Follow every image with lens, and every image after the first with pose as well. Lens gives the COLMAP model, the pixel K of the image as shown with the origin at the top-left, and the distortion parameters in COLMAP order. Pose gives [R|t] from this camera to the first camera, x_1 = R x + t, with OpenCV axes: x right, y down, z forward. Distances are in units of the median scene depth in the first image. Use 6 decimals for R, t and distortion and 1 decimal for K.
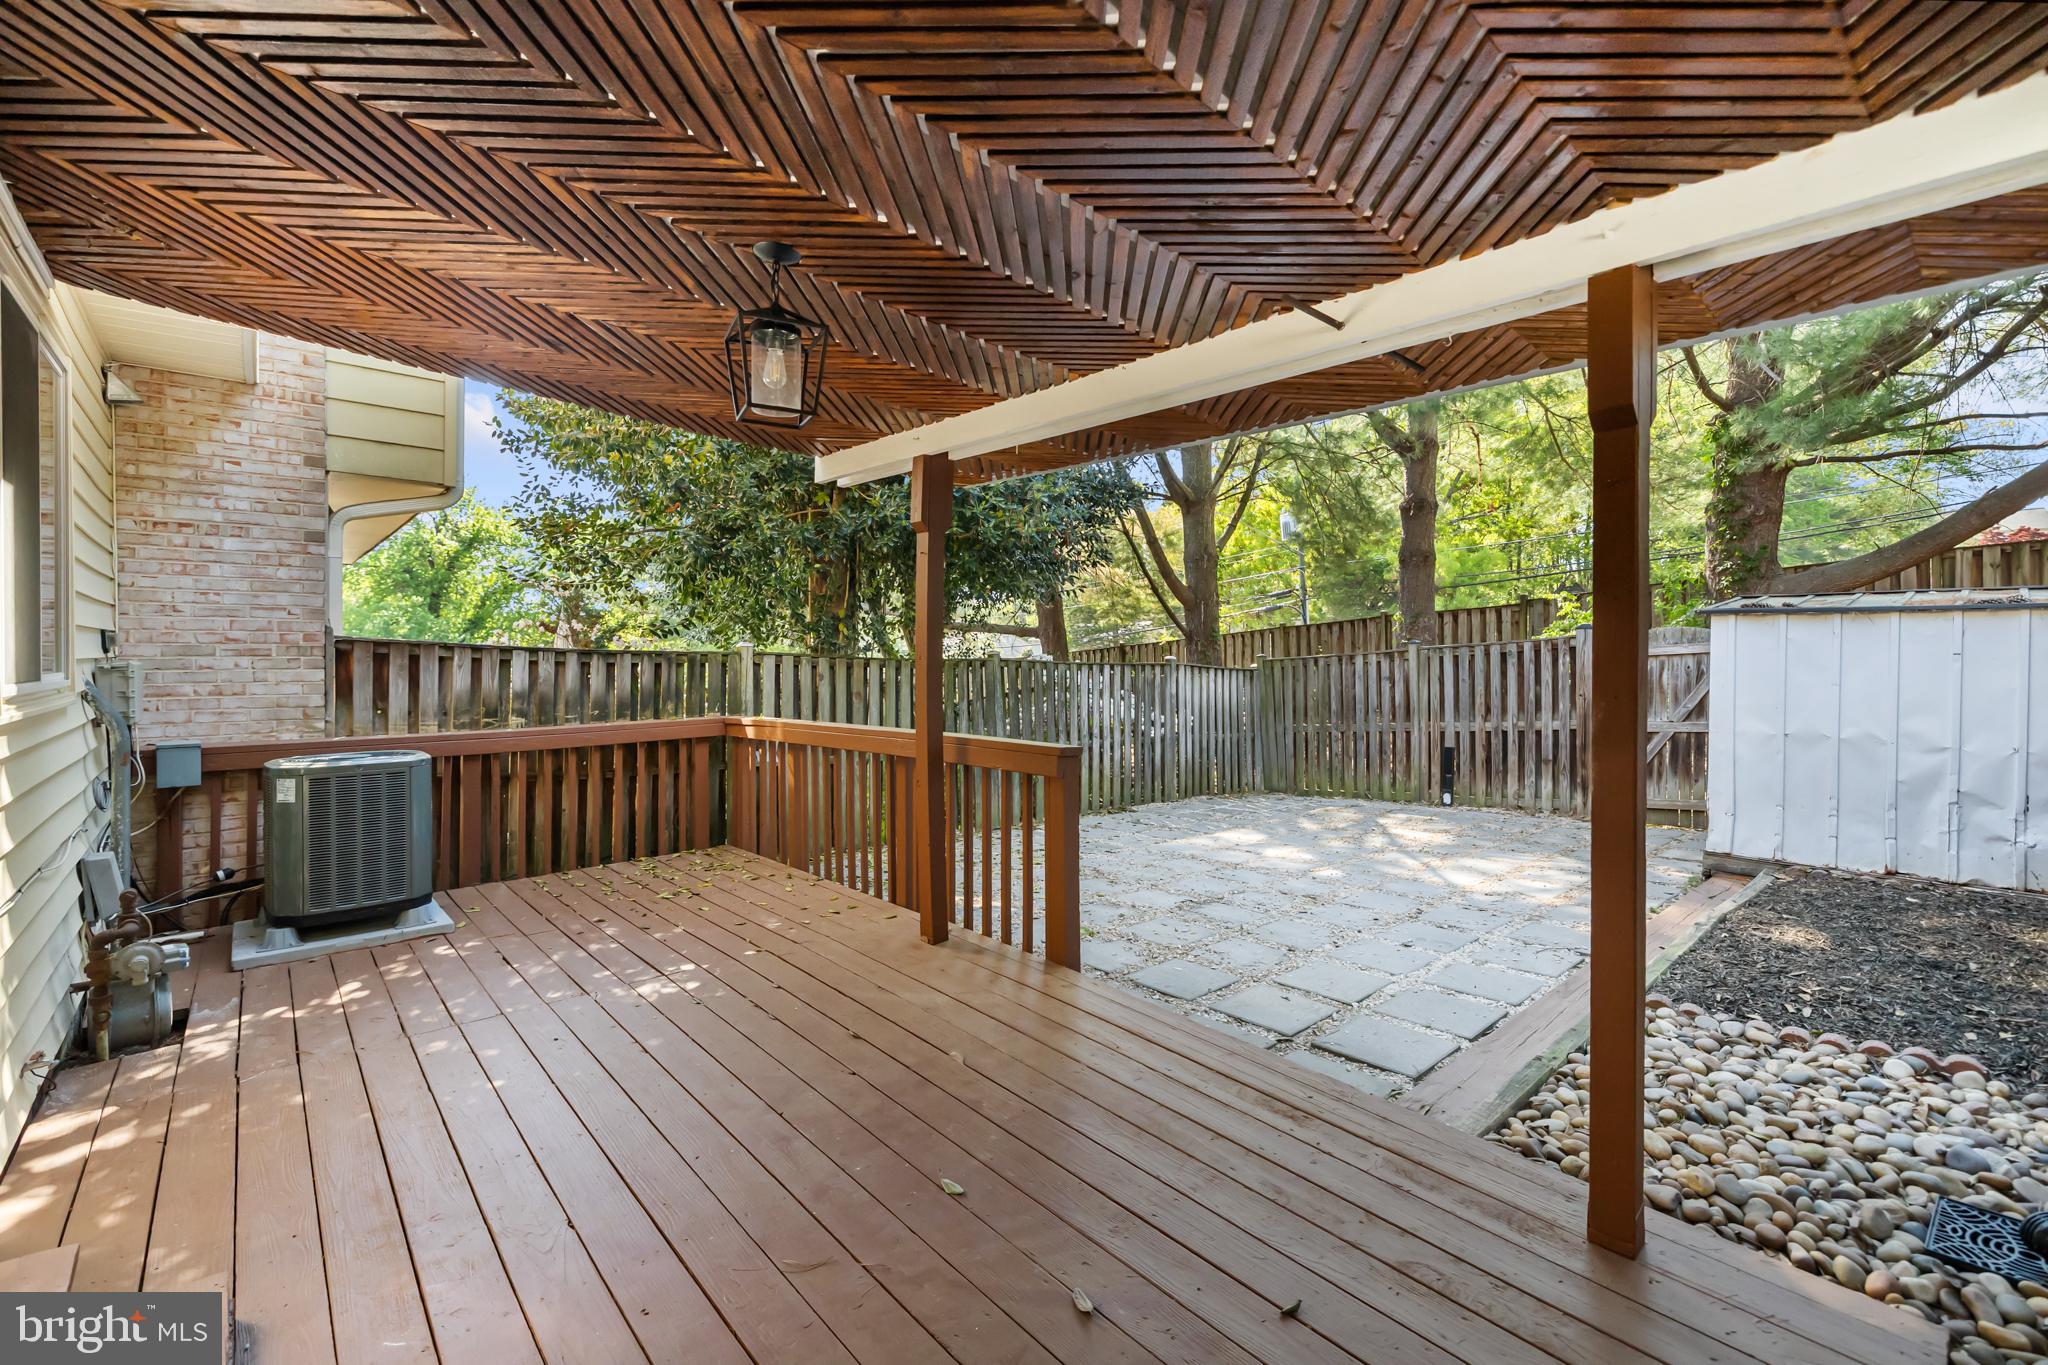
lens RADIAL K [[879.5, 0, 1020.9], [0, 879.5, 663.2], [0, 0, 1]] dist [0.003424, -0.000323]
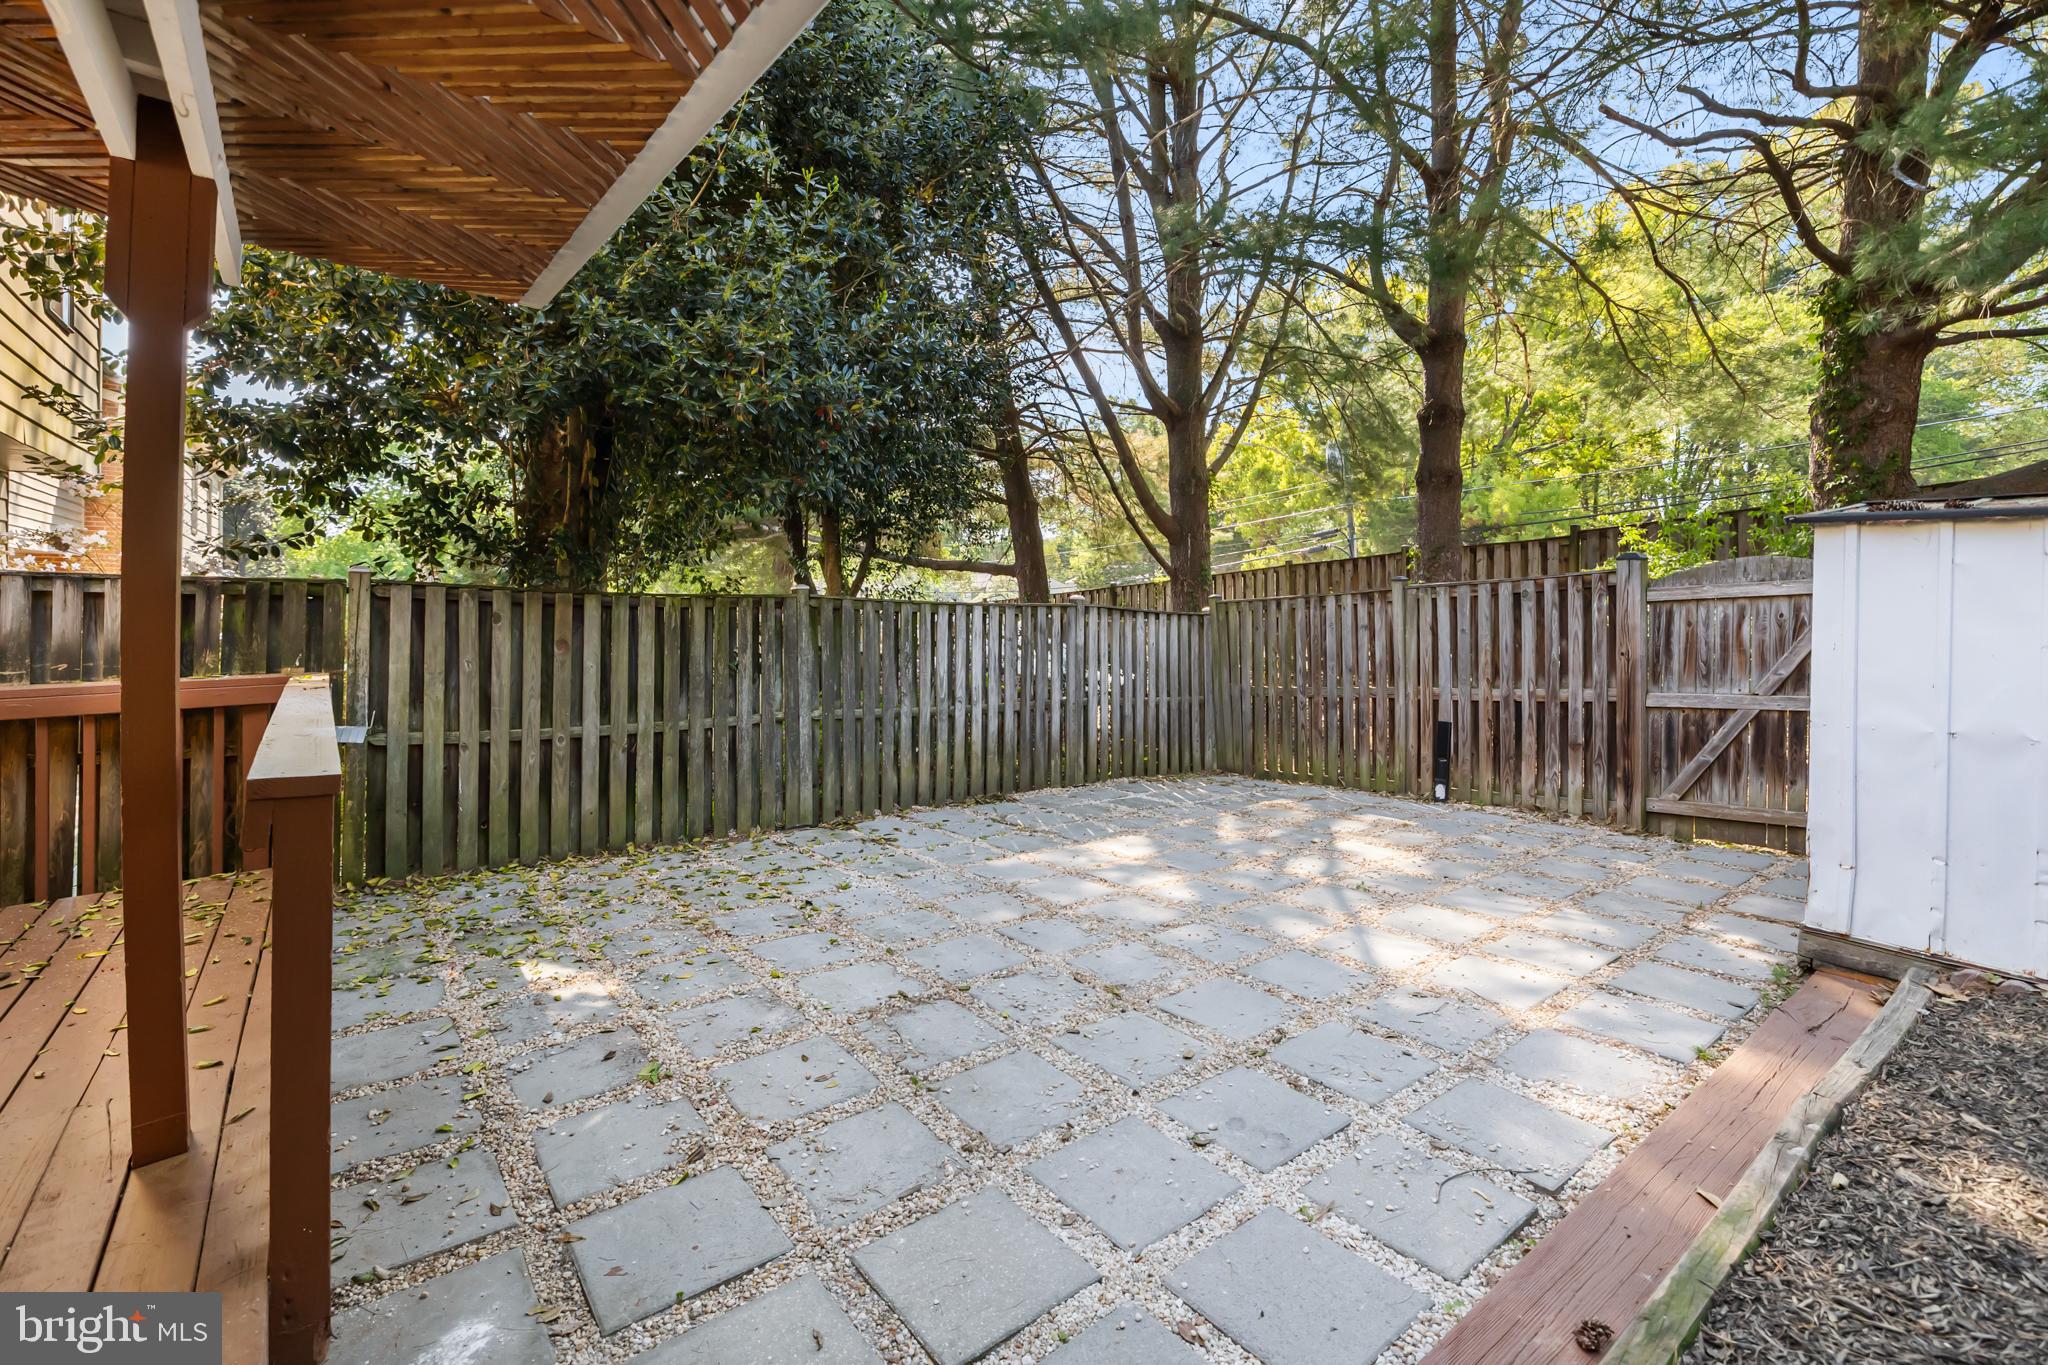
lens RADIAL K [[905.7, 0, 1021.7], [0, 905.7, 601.0], [0, 0, 1]] dist [-0.000276, 0.000460]
pose [[0.998334, 0.007892, -0.057158, 0.184164], [-0.008266, 0.999946, -0.006312, 0.002422], [0.057105, 0.006774, 0.998345, 0.232802]]
